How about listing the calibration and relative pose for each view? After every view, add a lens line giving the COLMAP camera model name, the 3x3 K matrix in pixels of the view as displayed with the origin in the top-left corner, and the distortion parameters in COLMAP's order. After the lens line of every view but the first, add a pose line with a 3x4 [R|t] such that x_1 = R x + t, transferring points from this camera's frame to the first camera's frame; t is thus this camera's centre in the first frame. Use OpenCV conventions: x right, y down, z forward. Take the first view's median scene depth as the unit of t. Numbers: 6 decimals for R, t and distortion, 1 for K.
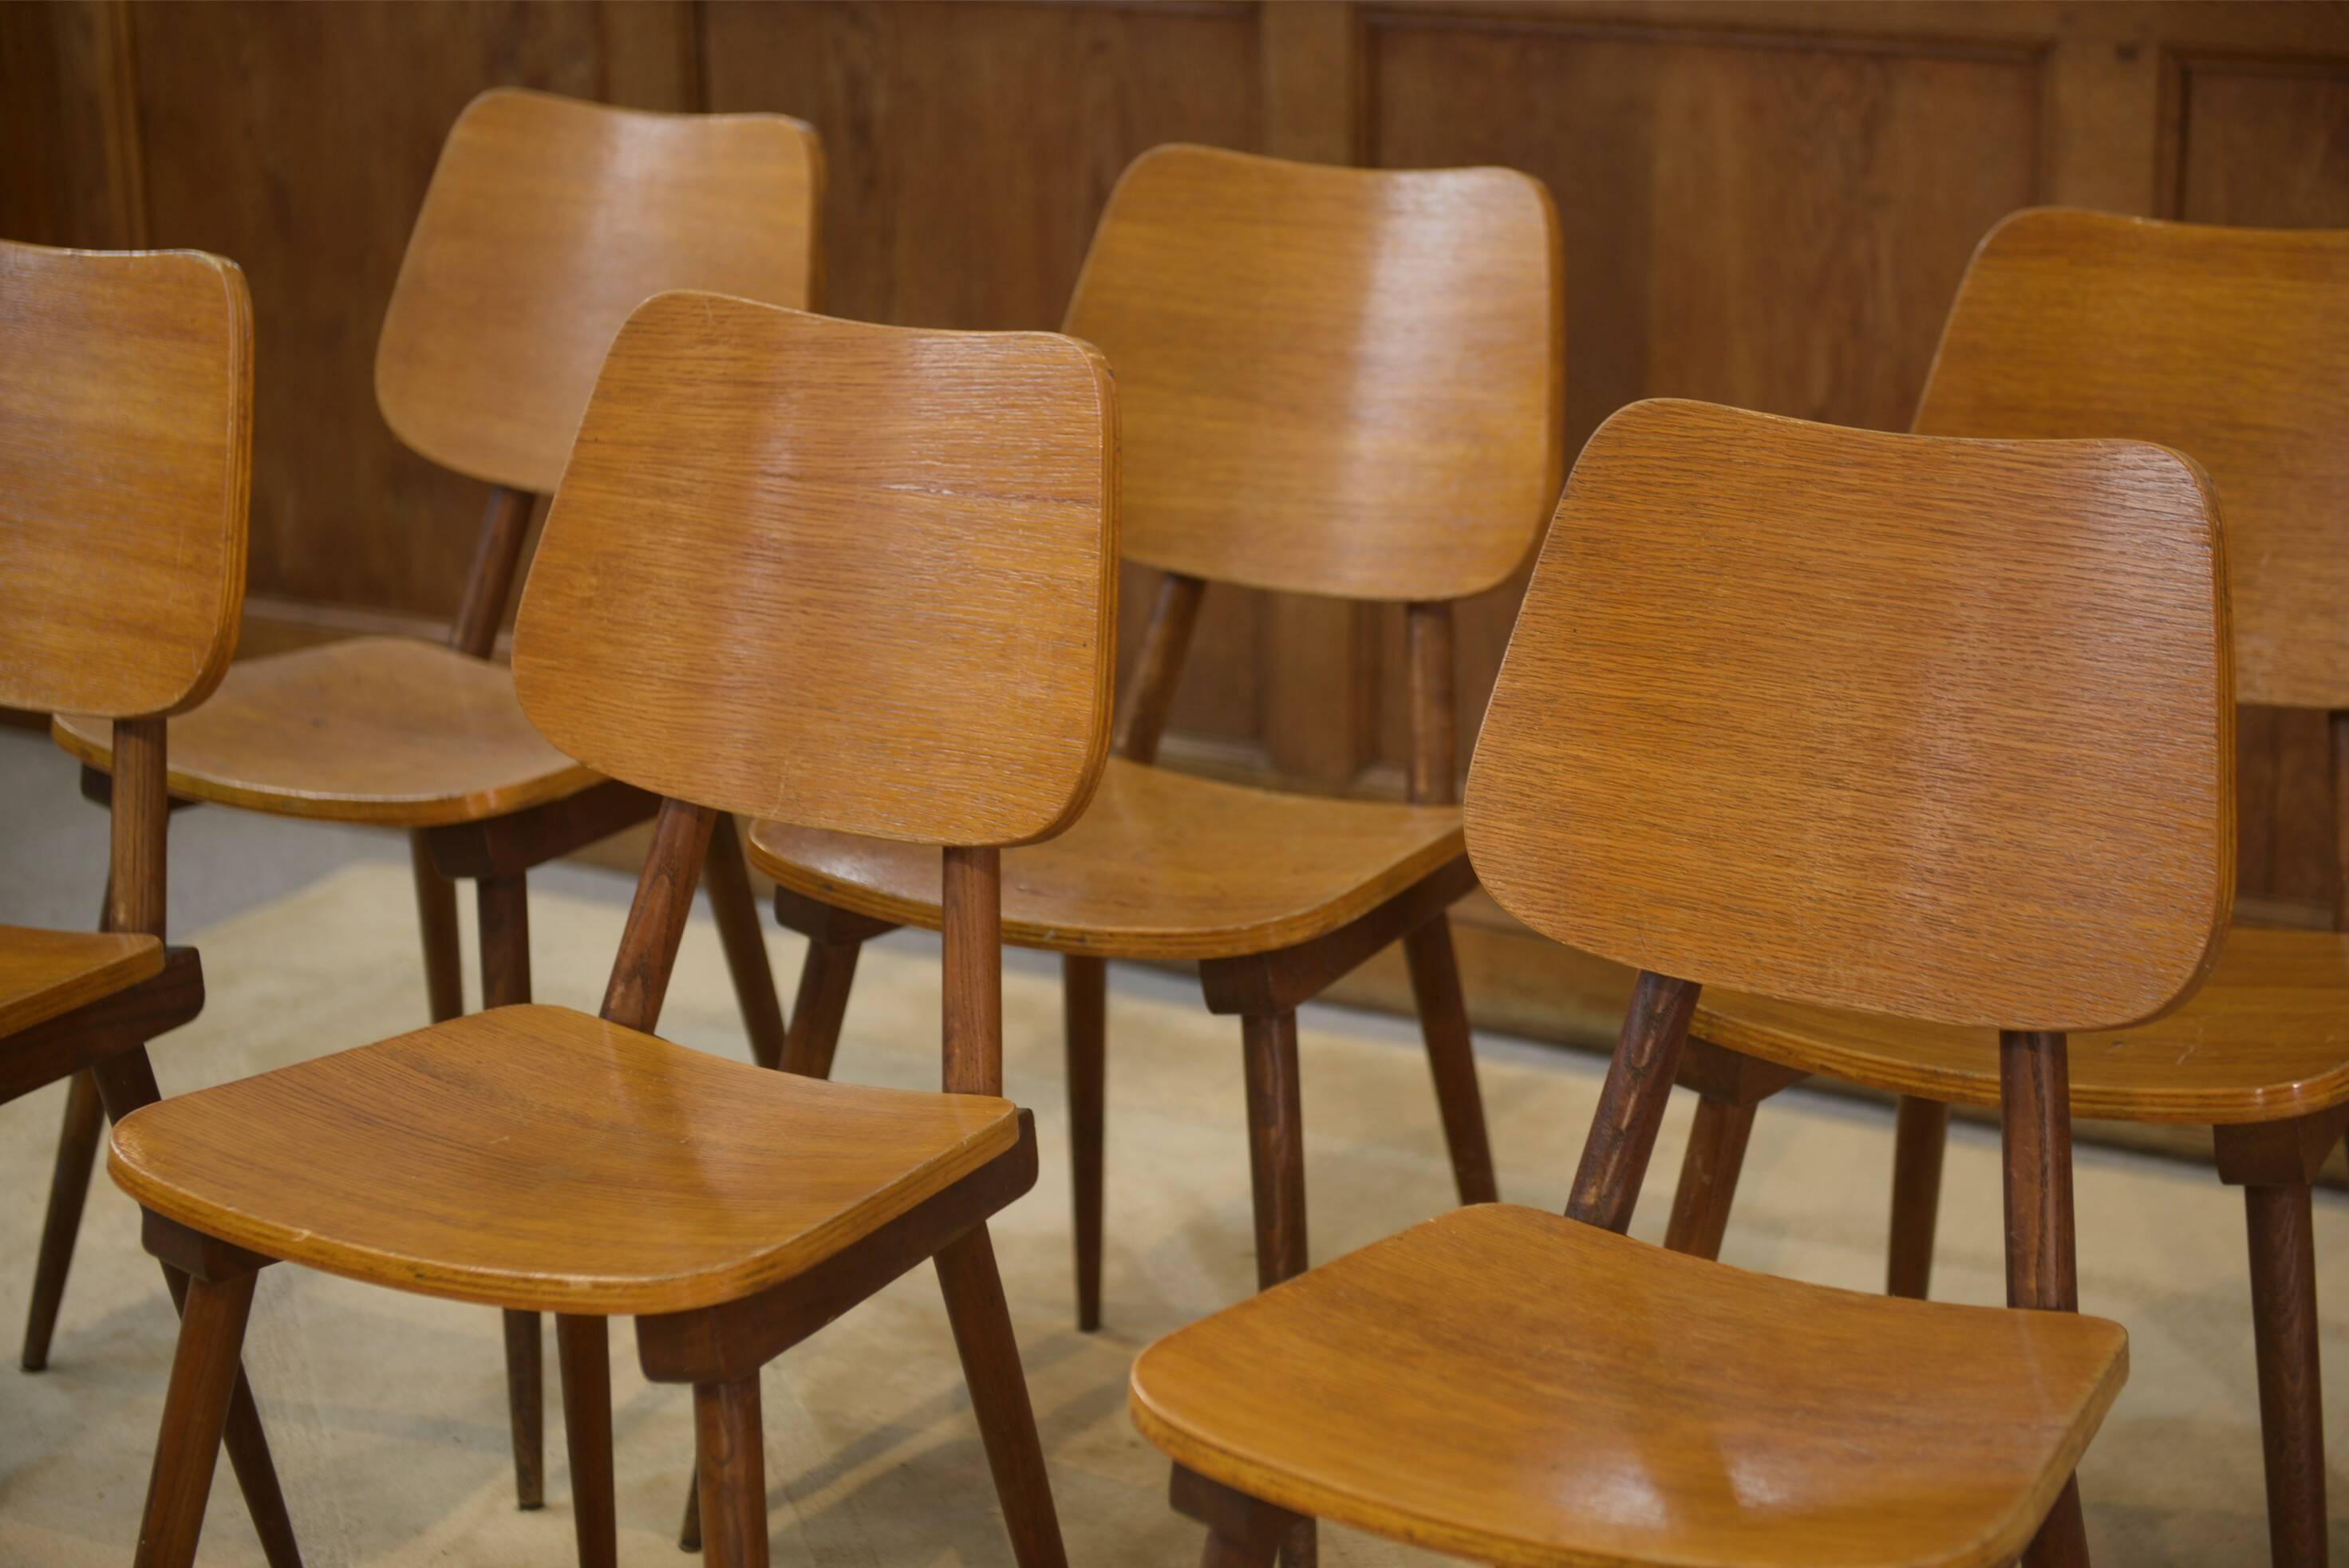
lens RADIAL K [[4449.3, 0, 1197.9], [0, 4449.3, 779.8], [0, 0, 1]] dist [0.097260, 0.000000]
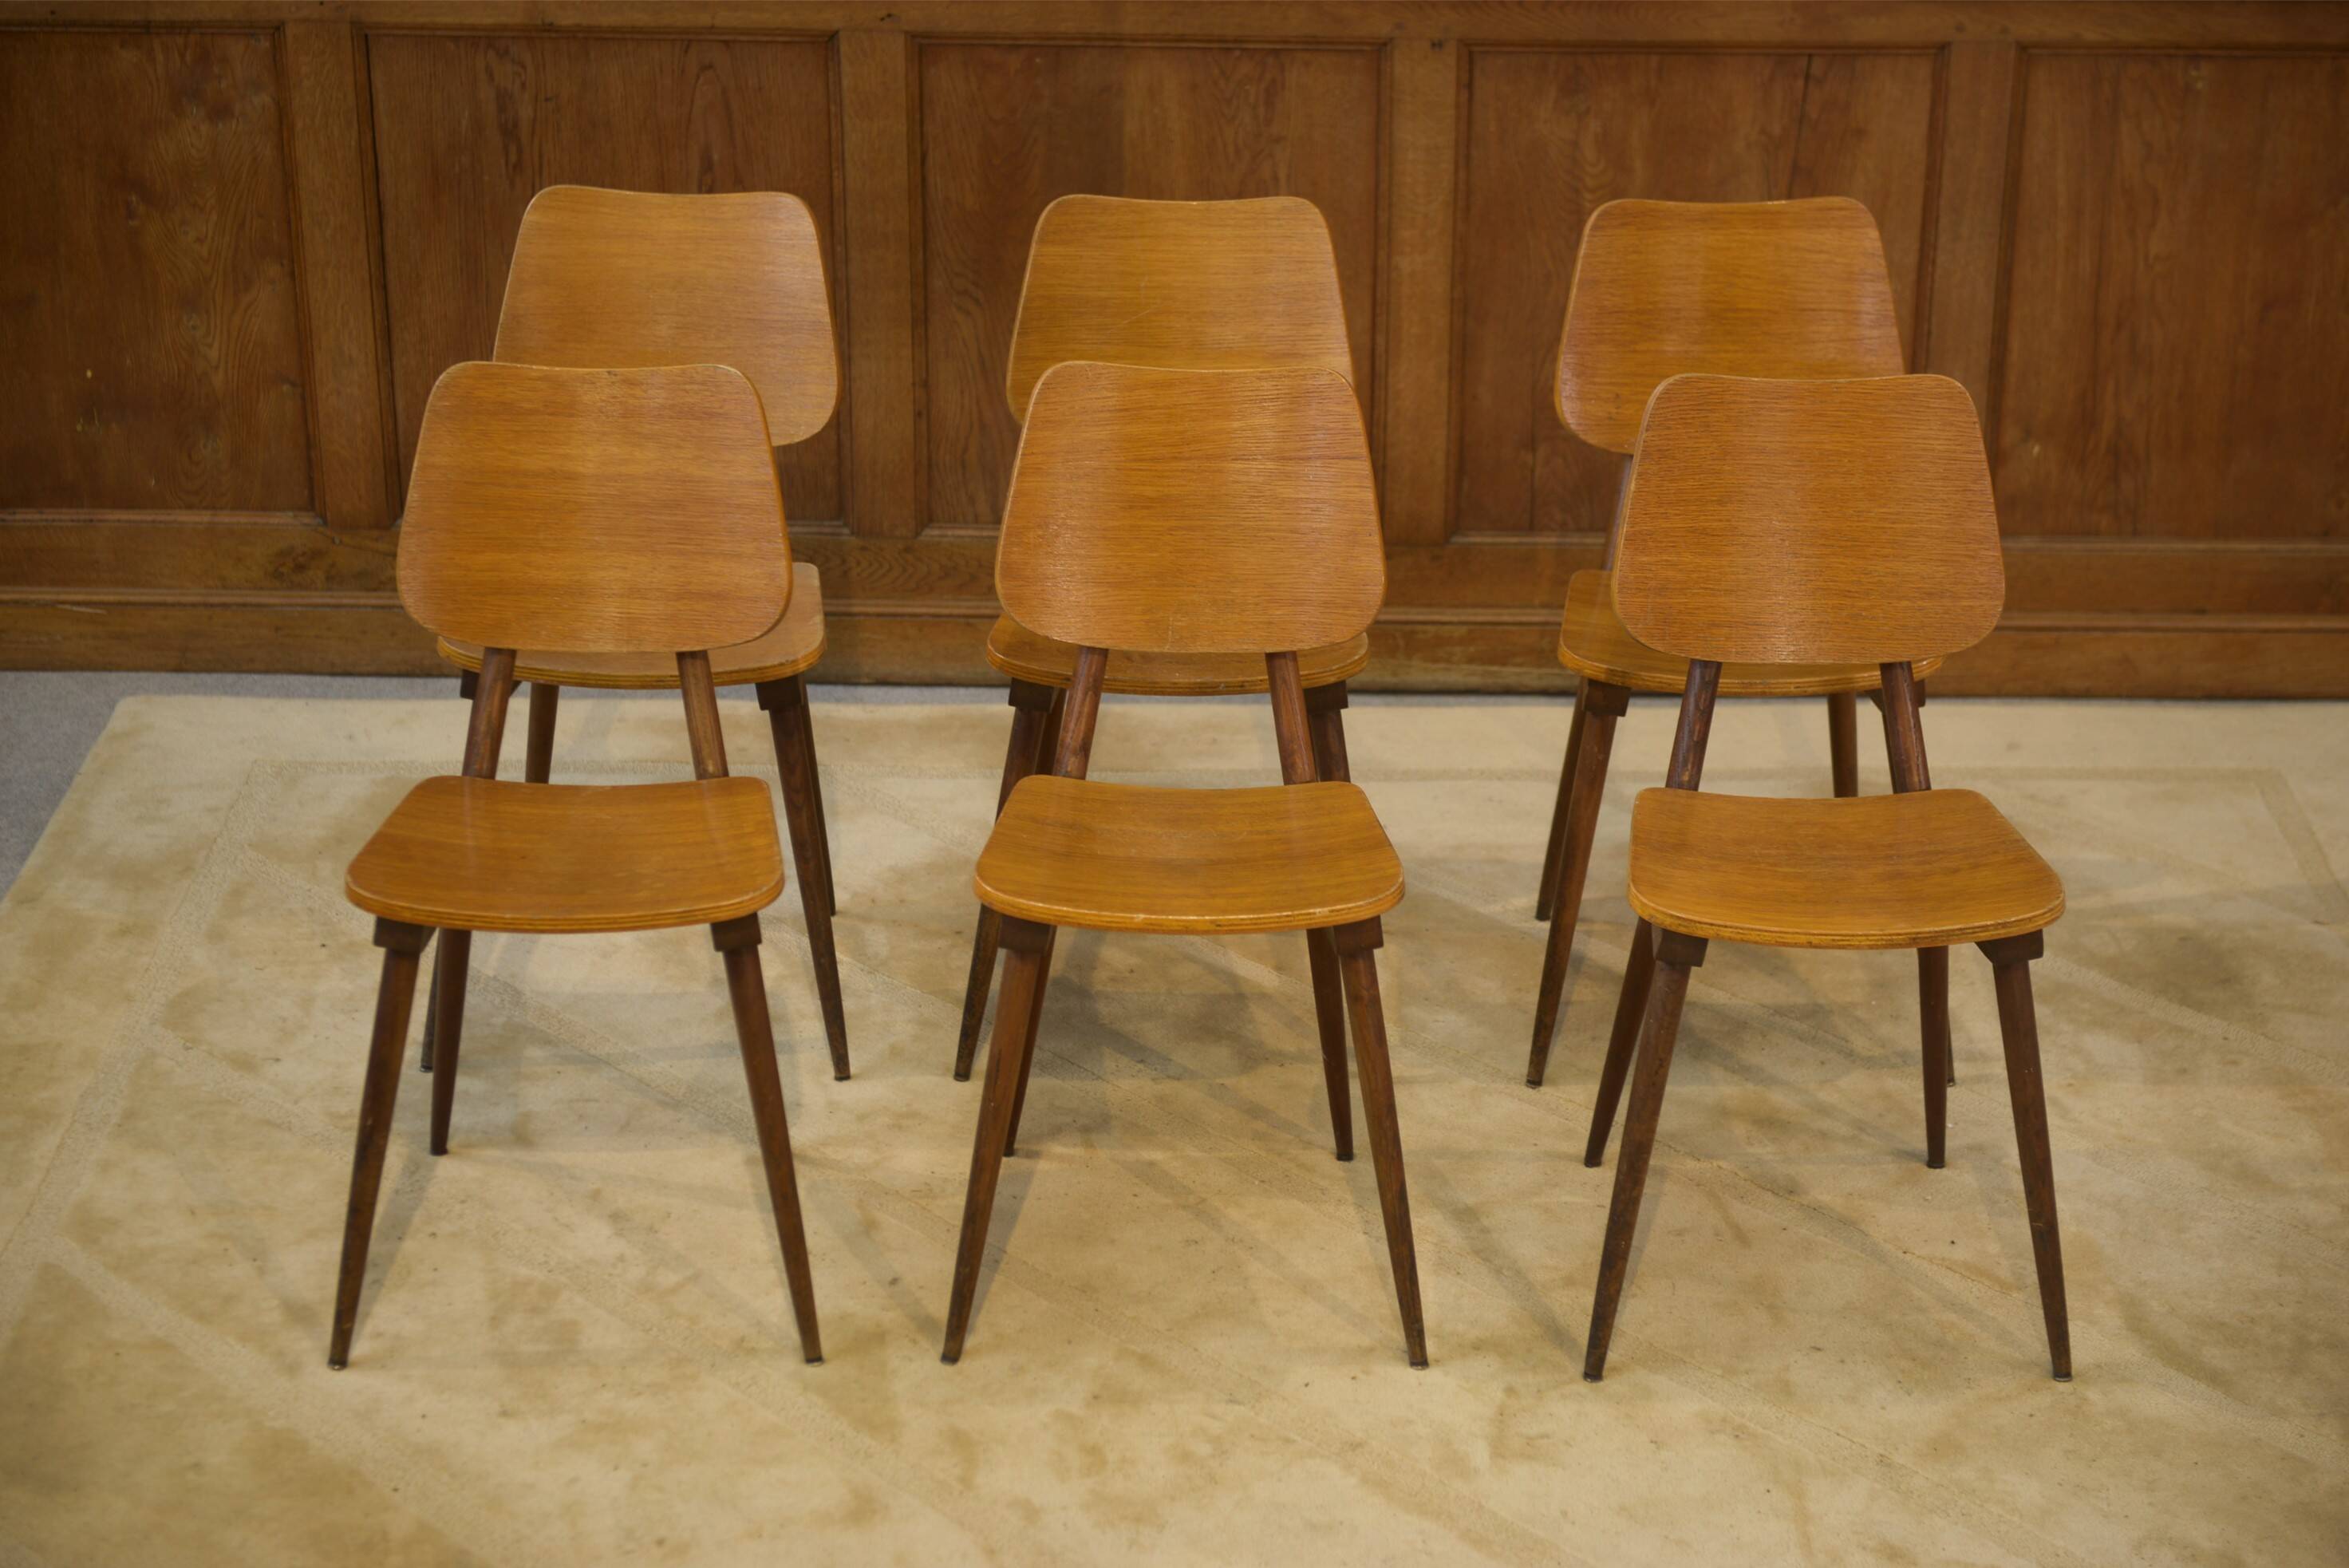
lens RADIAL K [[4449.3, 0, 1182.3], [0, 4449.3, 777.5], [0, 0, 1]] dist [0.097260, 0.000000]
pose [[0.870814, -0.177457, 0.458467, -0.934010], [0.121497, 0.981334, 0.149069, -0.210640], [-0.476362, -0.074109, 0.876120, -0.582373]]
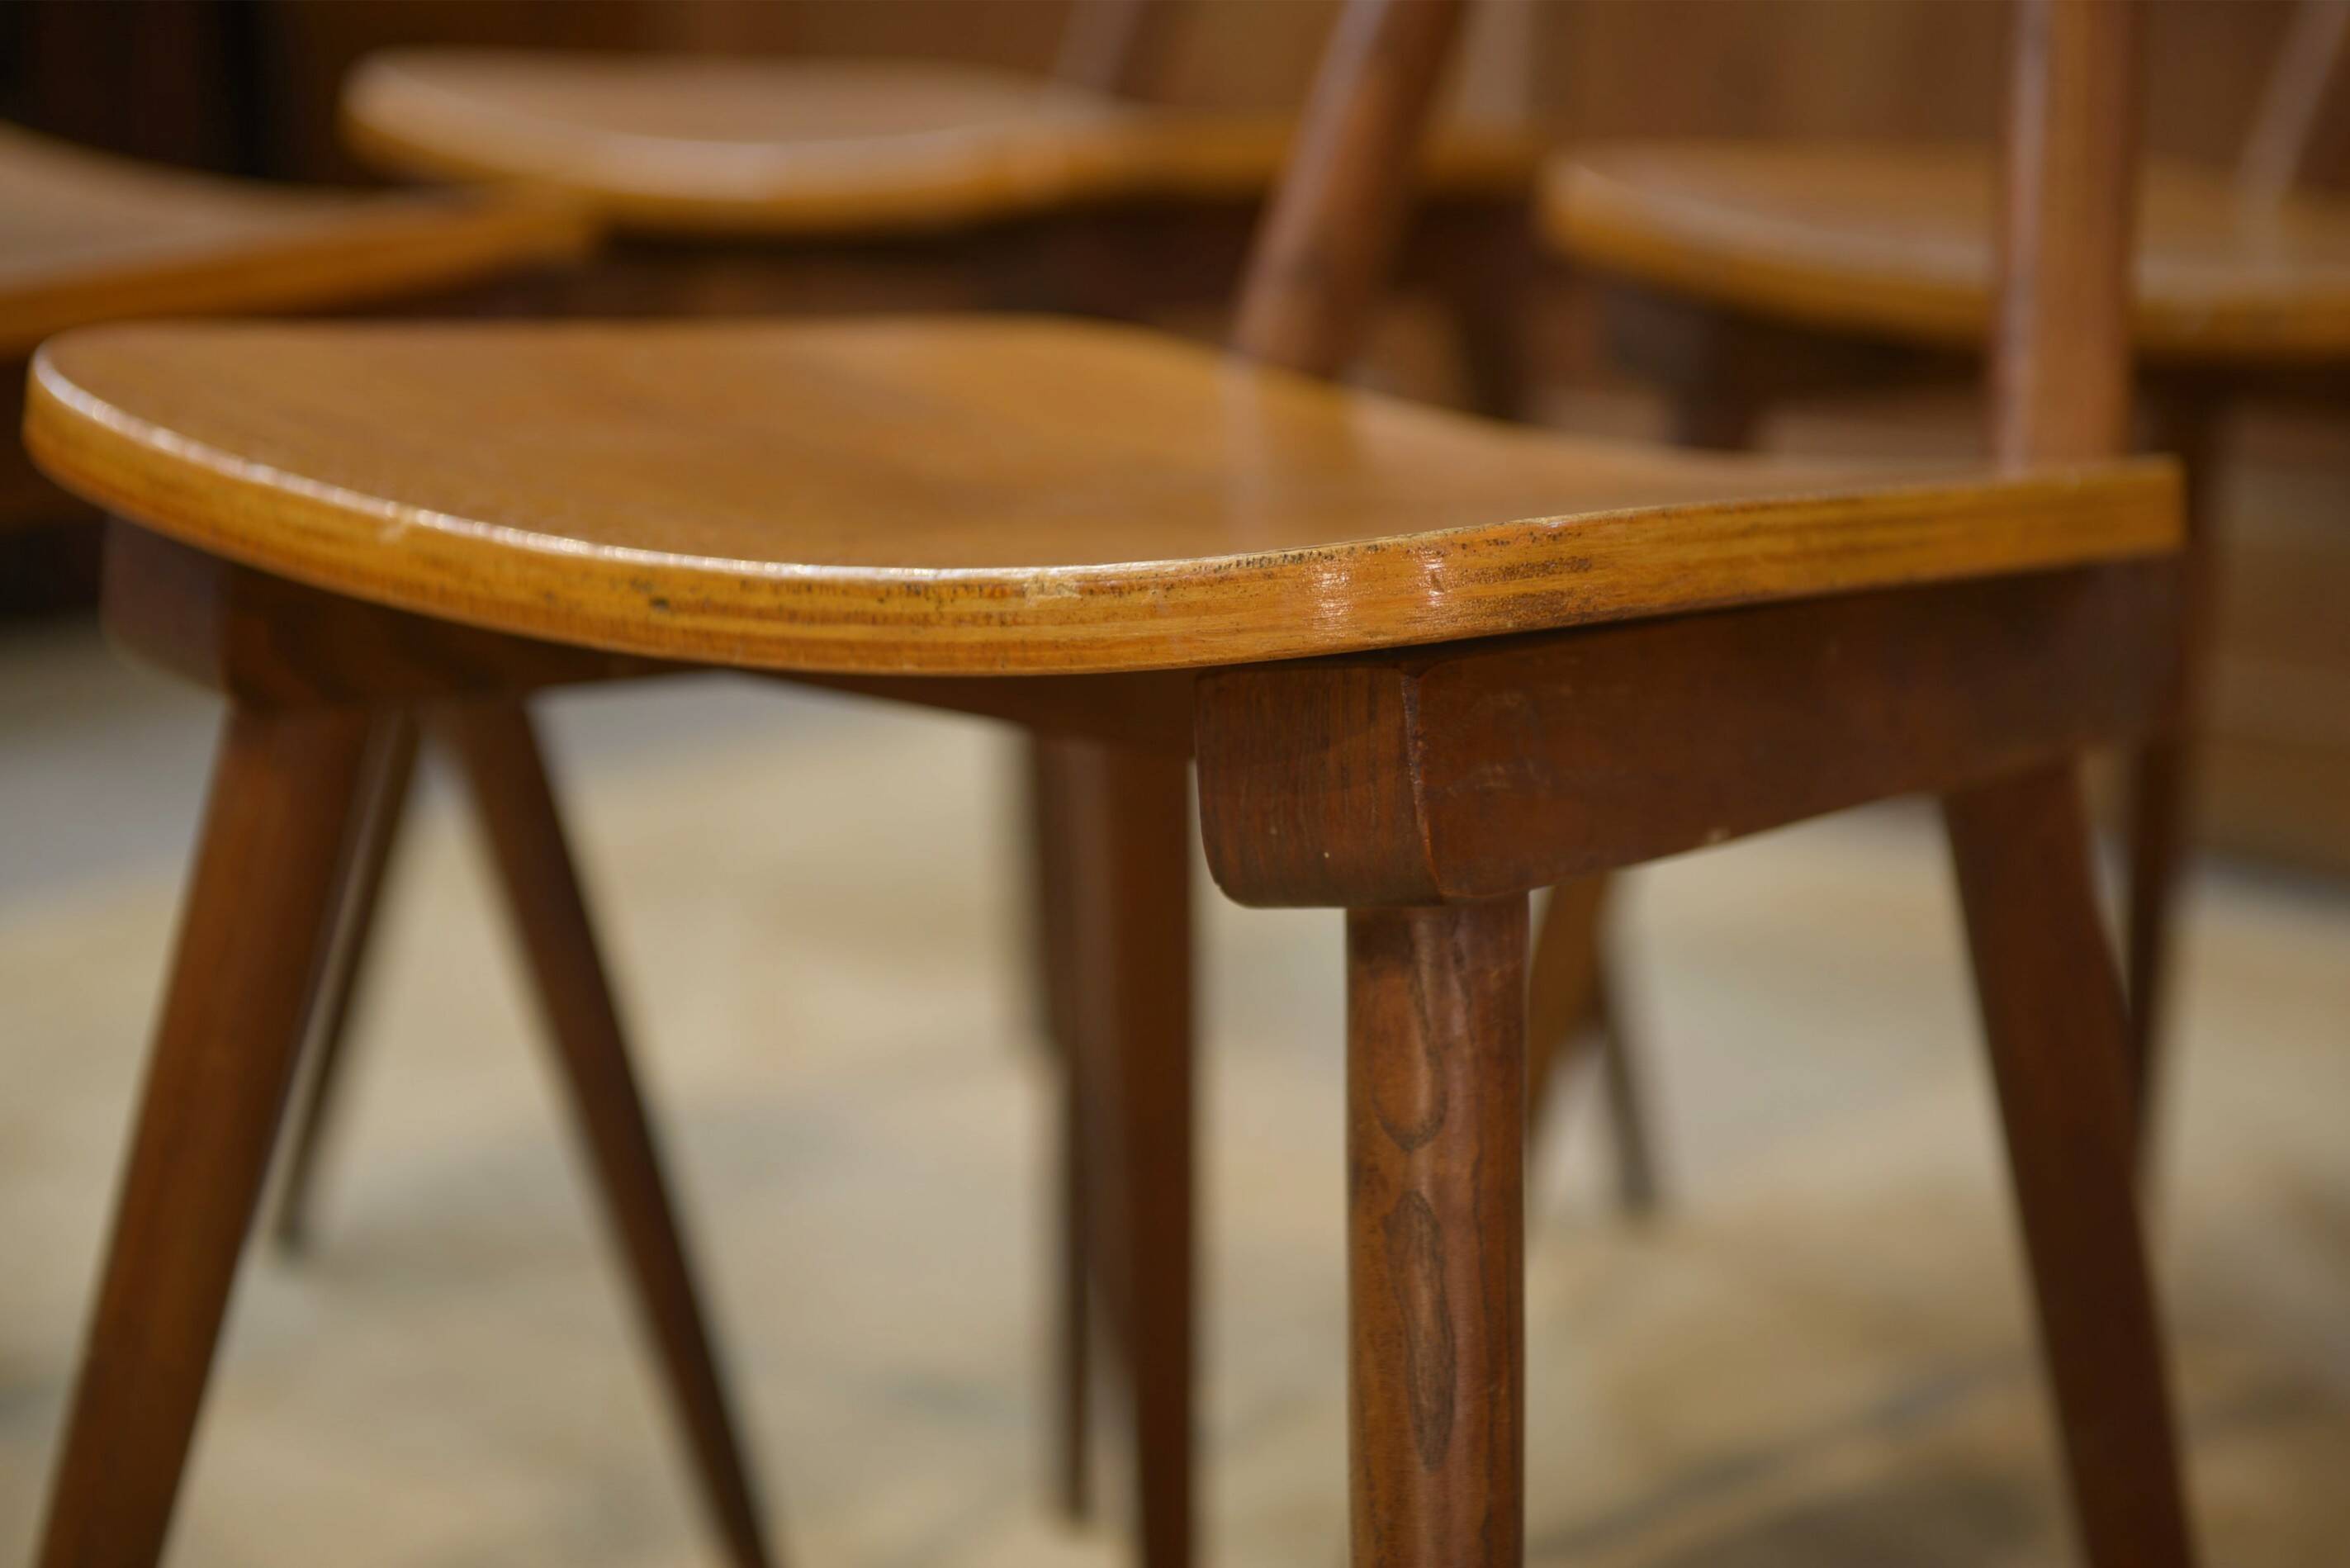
lens RADIAL K [[4669.9, 0, 1170.8], [0, 4669.9, 800.7], [0, 0, 1]] dist [0.073144, 0.000000]
pose [[0.982461, 0.051810, -0.179125, -0.052067], [-0.063874, 0.996015, -0.062246, 0.133747], [0.175186, 0.072595, 0.981855, 0.548348]]
